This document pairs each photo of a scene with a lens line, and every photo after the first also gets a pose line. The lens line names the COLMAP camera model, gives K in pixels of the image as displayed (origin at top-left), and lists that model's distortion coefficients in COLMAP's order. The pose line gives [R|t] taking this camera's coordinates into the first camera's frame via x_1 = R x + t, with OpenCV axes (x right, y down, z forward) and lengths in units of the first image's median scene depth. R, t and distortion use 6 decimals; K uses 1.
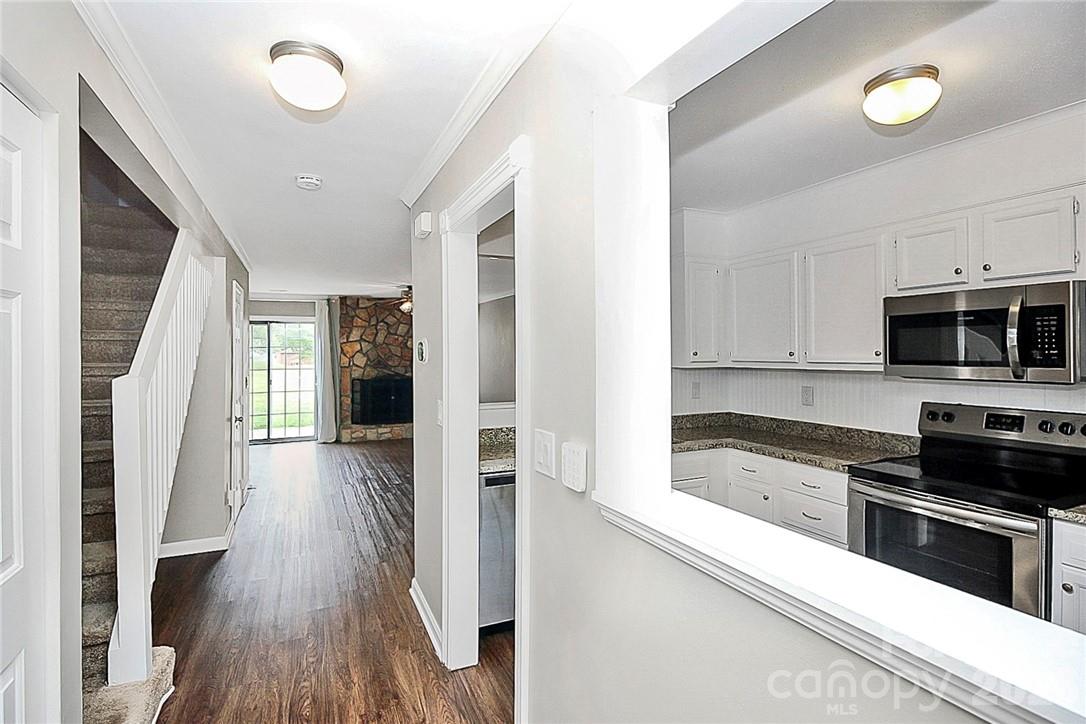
lens RADIAL K [[508.5, 0, 515.0], [0, 508.5, 353.9], [0, 0, 1]] dist [-0.010928, -0.005944]
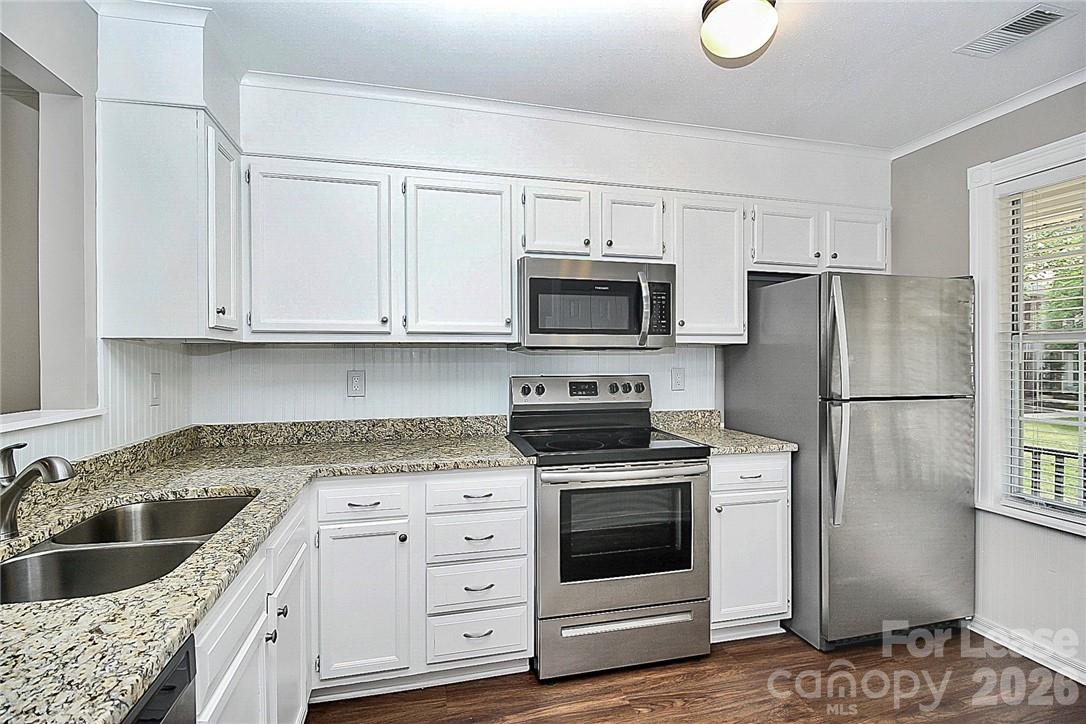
lens RADIAL K [[508.5, 0, 541.1], [0, 508.5, 360.6], [0, 0, 1]] dist [-0.010928, -0.005944]
pose [[0.142569, -0.001805, 0.989783, -0.138075], [0.001947, 0.999997, 0.001543, 0.067615], [-0.989783, 0.001707, 0.142572, 0.864695]]
